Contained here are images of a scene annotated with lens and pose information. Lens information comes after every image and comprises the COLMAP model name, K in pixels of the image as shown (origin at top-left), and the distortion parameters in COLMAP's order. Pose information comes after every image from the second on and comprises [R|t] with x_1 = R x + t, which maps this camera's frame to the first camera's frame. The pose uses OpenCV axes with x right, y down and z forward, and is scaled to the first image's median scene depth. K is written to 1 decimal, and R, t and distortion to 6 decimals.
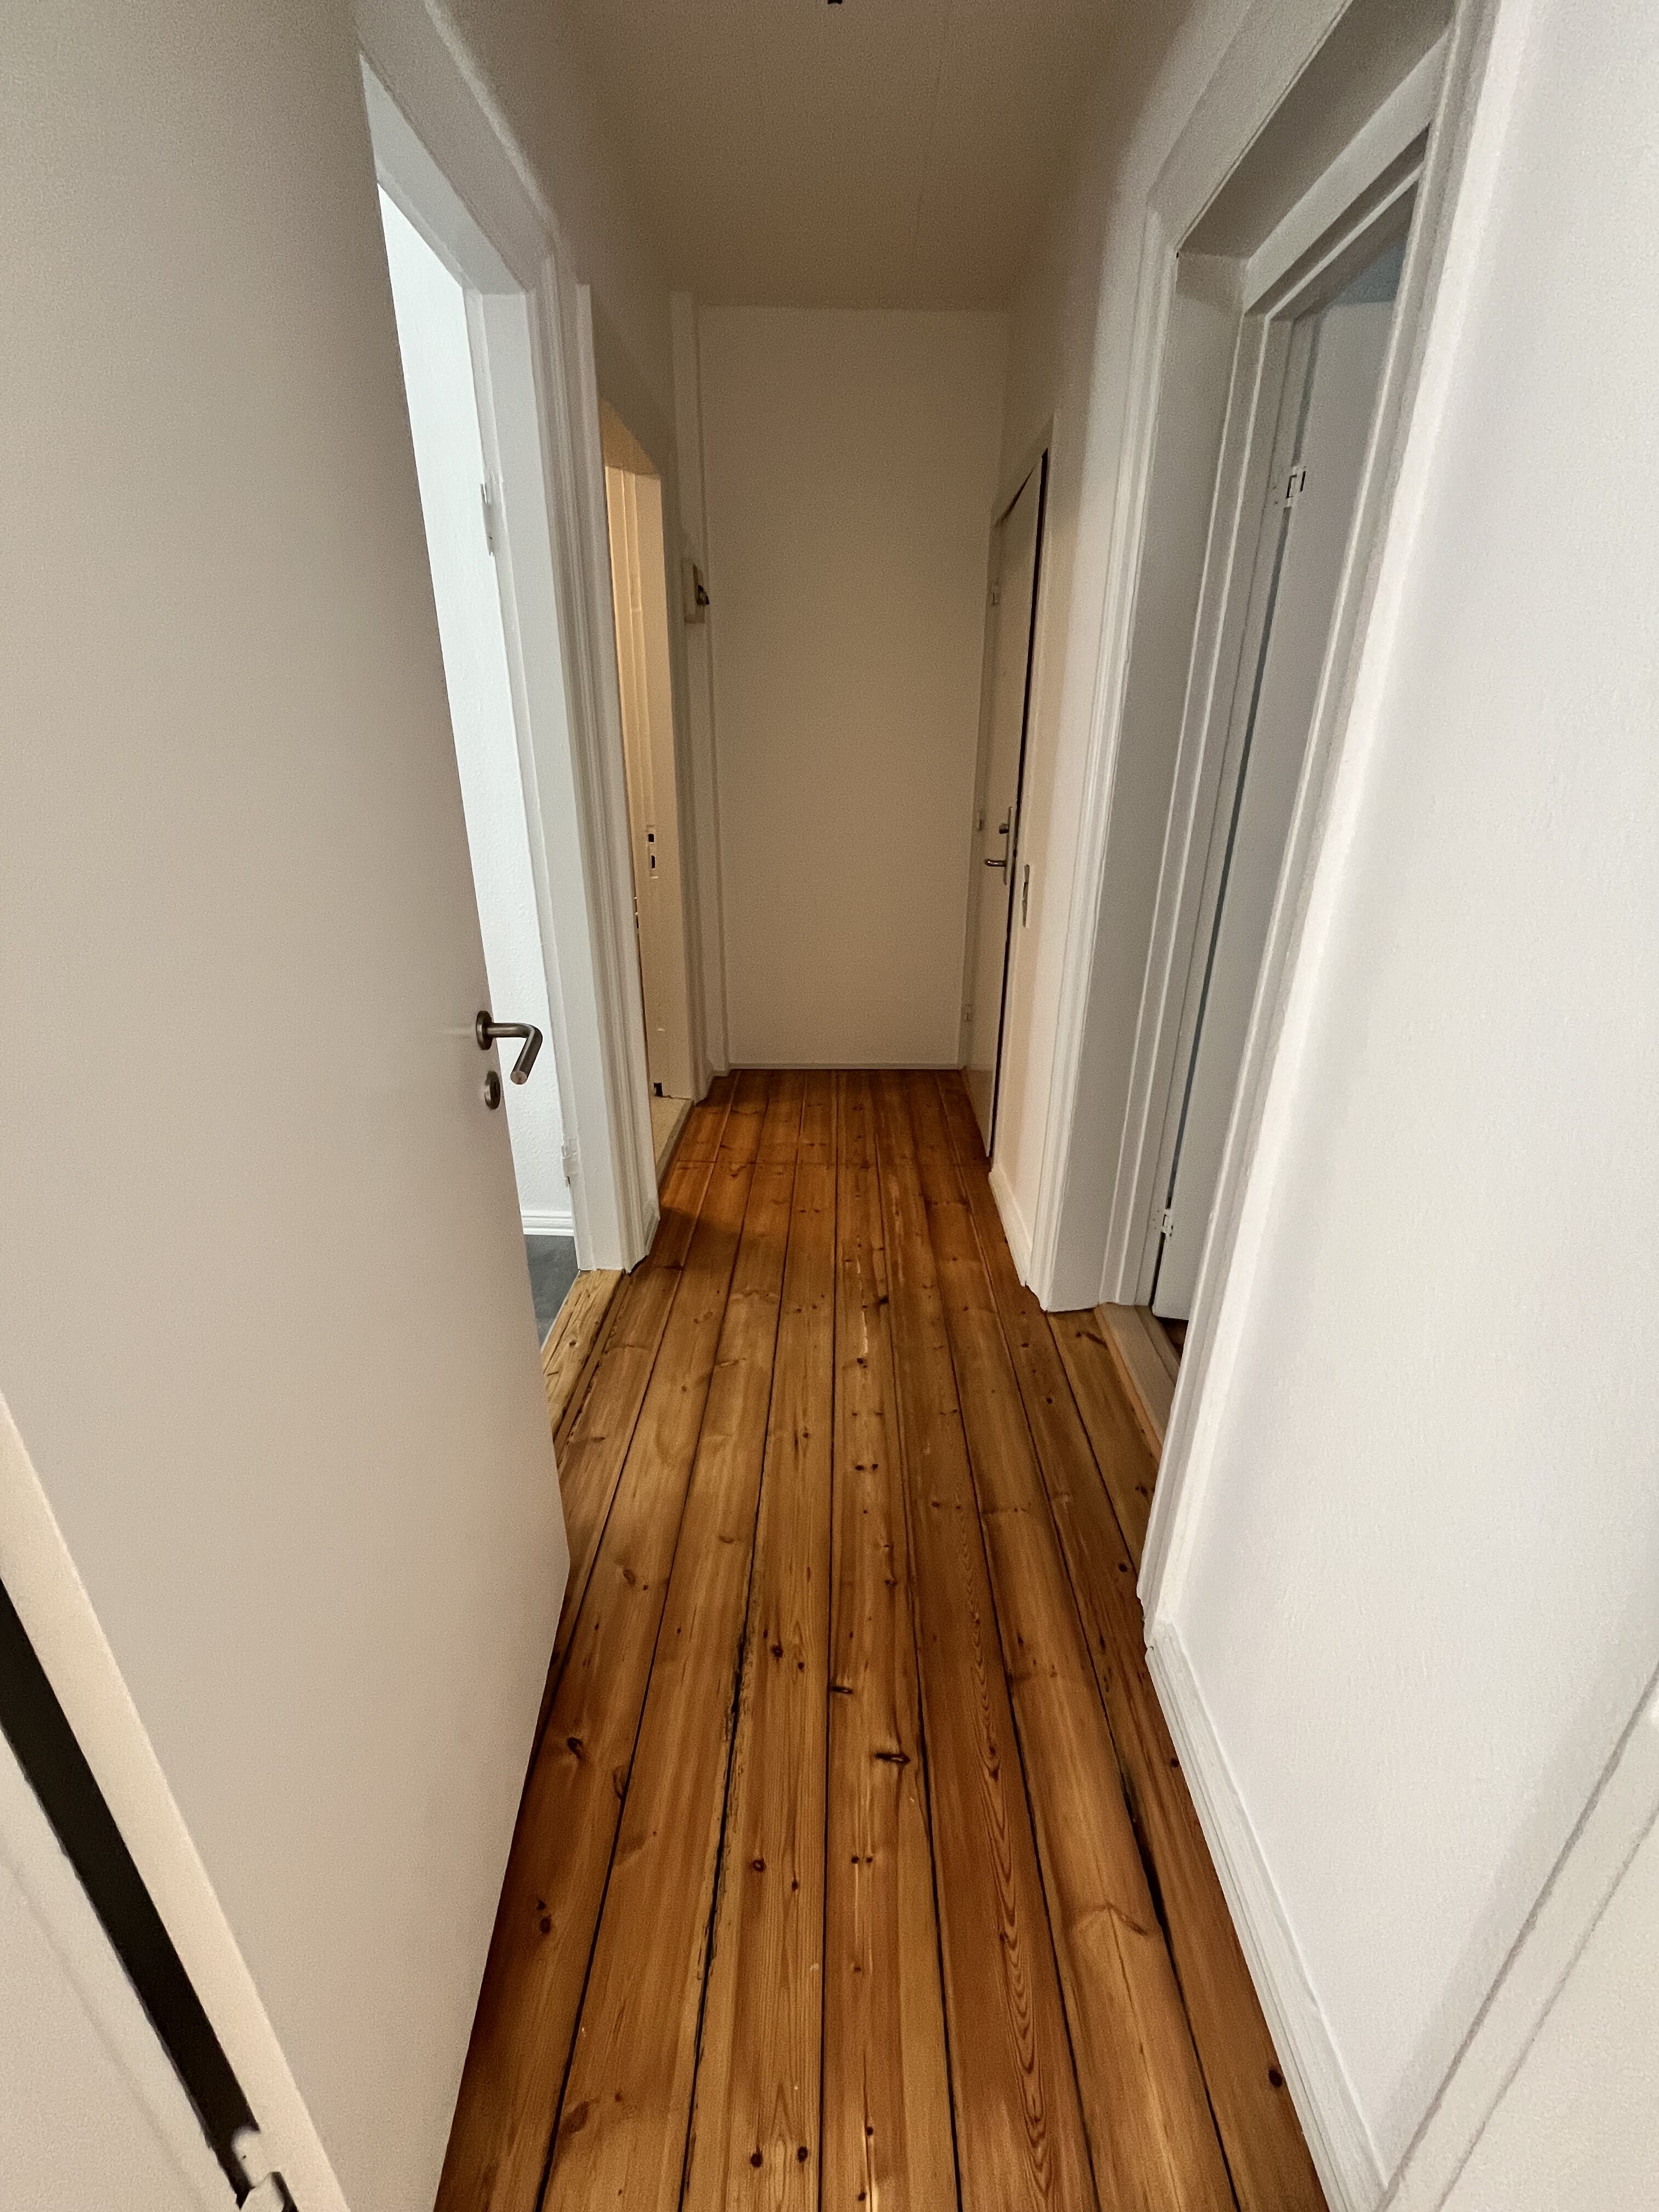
lens RADIAL K [[896.8, 0, 824.8], [0, 896.8, 1104.7], [0, 0, 1]] dist [0.000326, -0.000904]
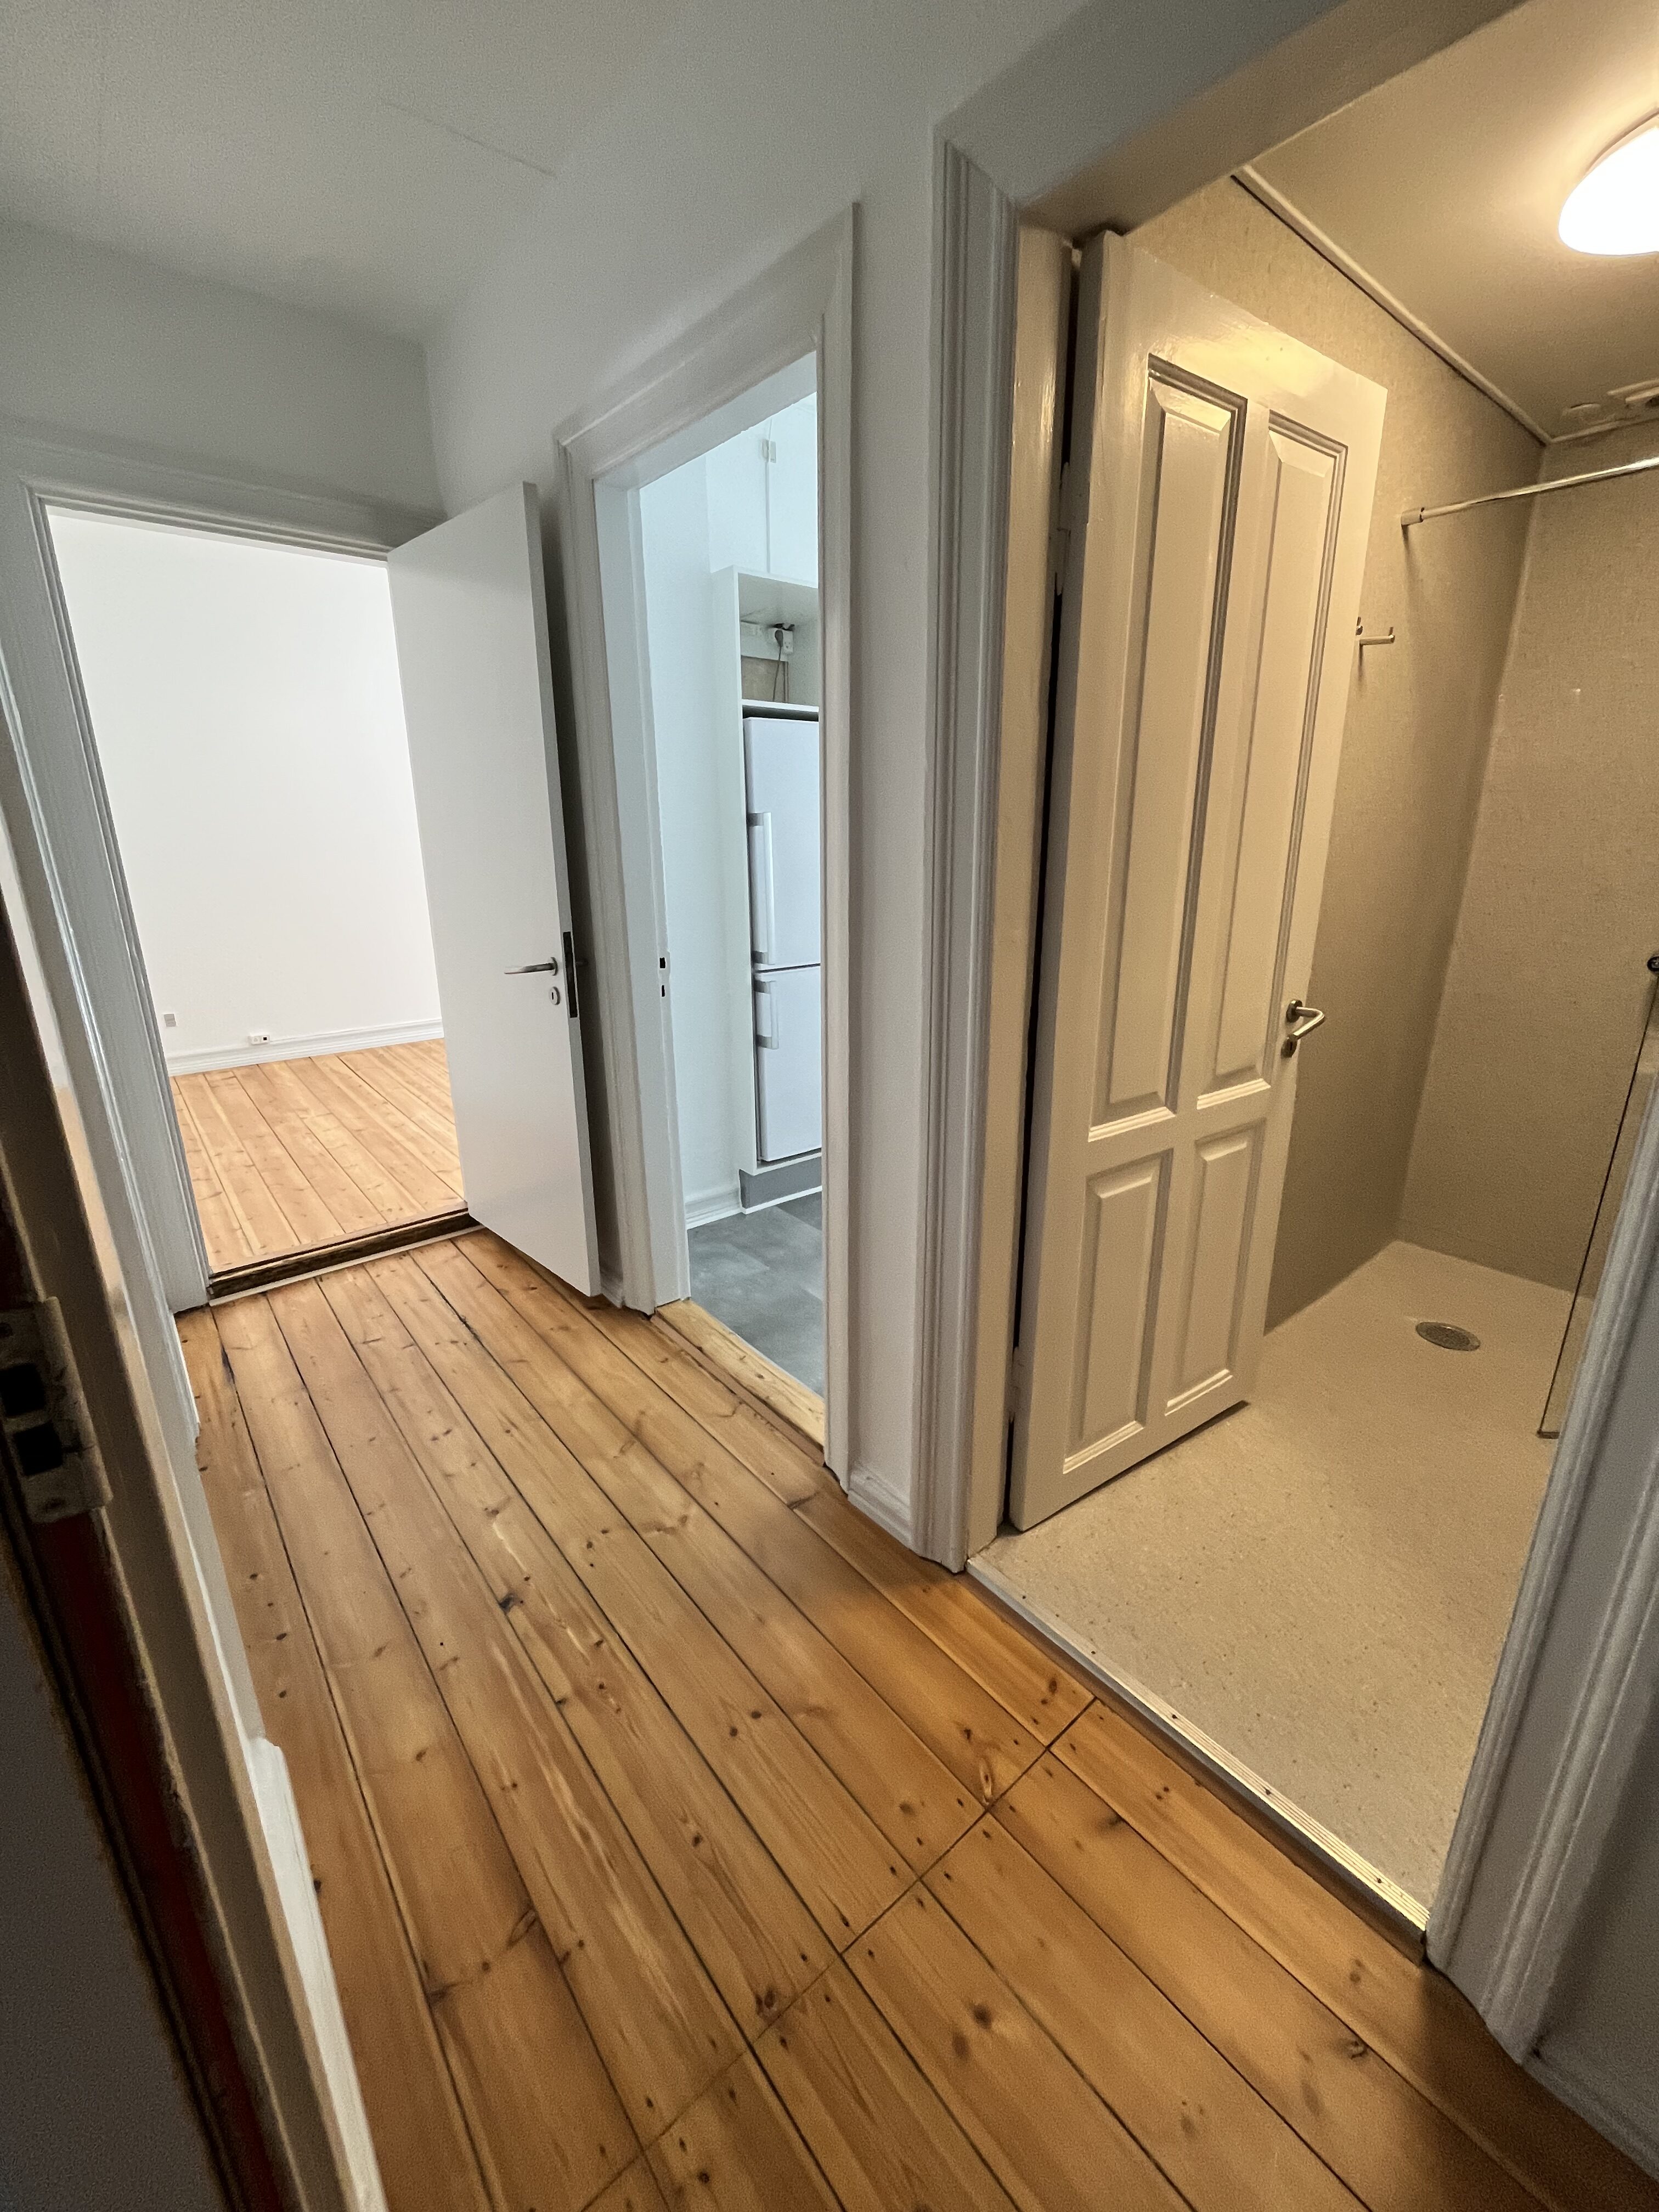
lens RADIAL K [[896.8, 0, 824.5], [0, 896.8, 1102.1], [0, 0, 1]] dist [0.000326, -0.000904]
pose [[-0.763849, 0.200321, -0.613519, 0.217222], [-0.234027, 0.799943, 0.552560, -0.519472], [0.601470, 0.565652, -0.564155, 1.255333]]
